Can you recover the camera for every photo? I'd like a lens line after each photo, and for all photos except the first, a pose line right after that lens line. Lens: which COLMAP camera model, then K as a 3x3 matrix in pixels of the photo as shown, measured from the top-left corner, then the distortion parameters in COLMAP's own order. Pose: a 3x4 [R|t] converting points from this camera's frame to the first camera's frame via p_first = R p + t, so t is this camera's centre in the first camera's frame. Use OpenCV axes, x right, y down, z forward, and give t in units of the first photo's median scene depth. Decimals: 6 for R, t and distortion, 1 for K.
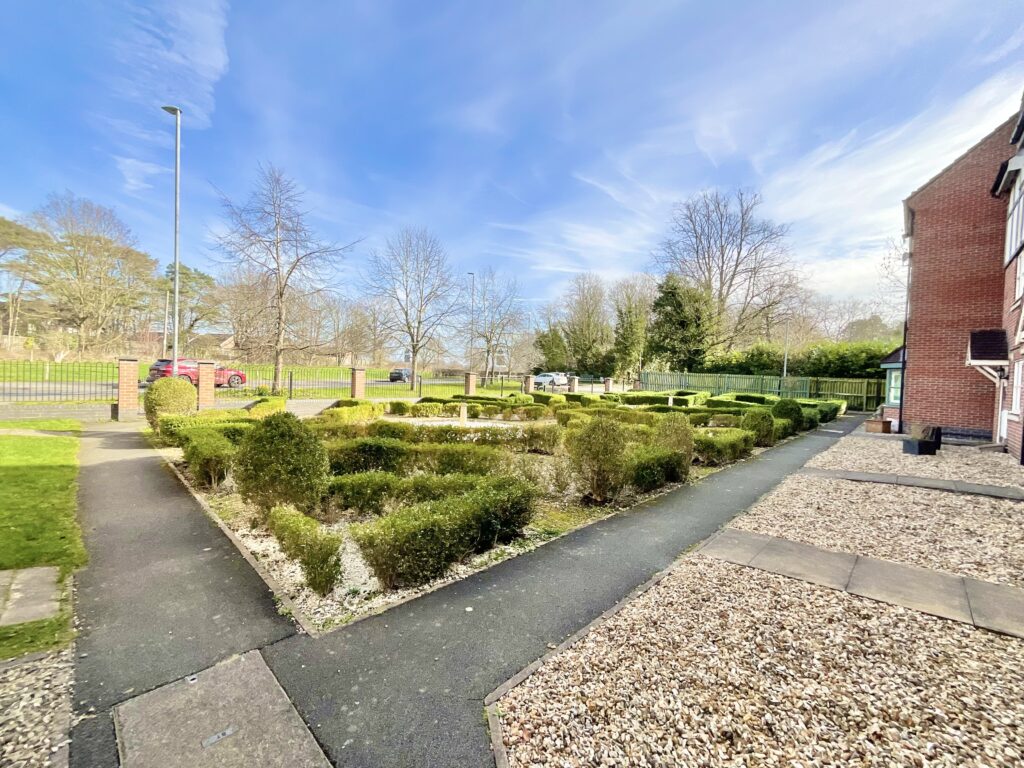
lens RADIAL K [[415.6, 0, 511.2], [0, 415.6, 386.5], [0, 0, 1]] dist [0.000412, 0.000077]
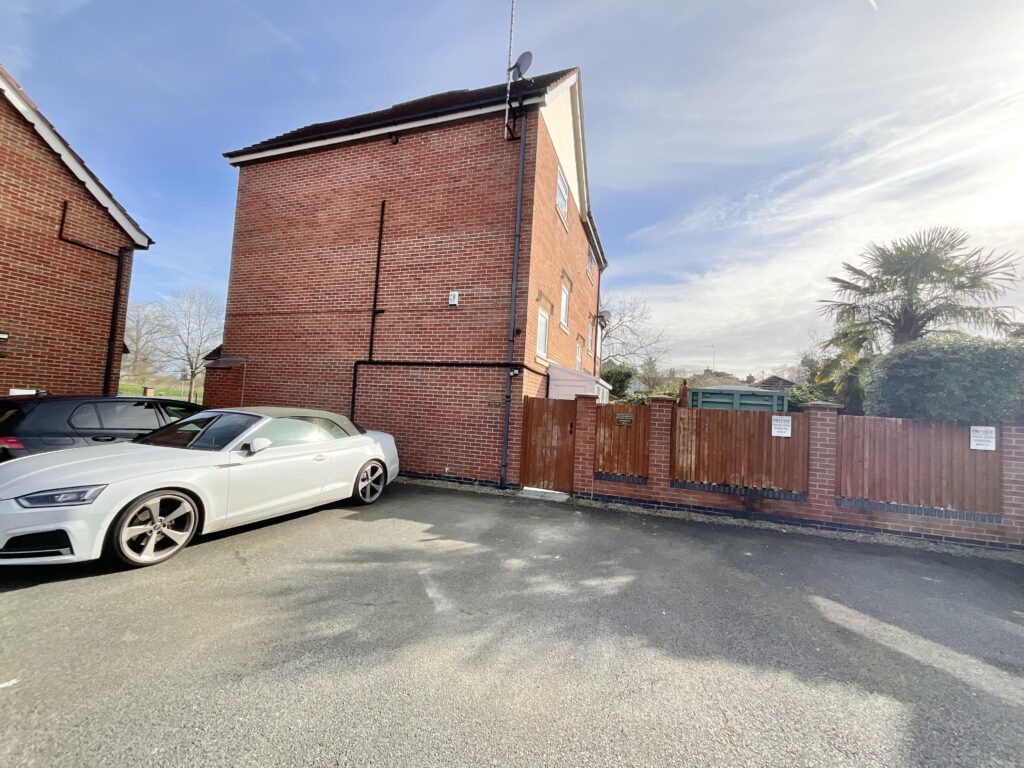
lens RADIAL K [[415.6, 0, 514.7], [0, 415.6, 386.7], [0, 0, 1]] dist [0.000412, 0.000077]
pose [[0.907649, 0.033647, 0.418380, 0.157124], [-0.008068, 0.997996, -0.062758, 0.031076], [-0.419653, 0.053586, 0.906101, -0.680232]]
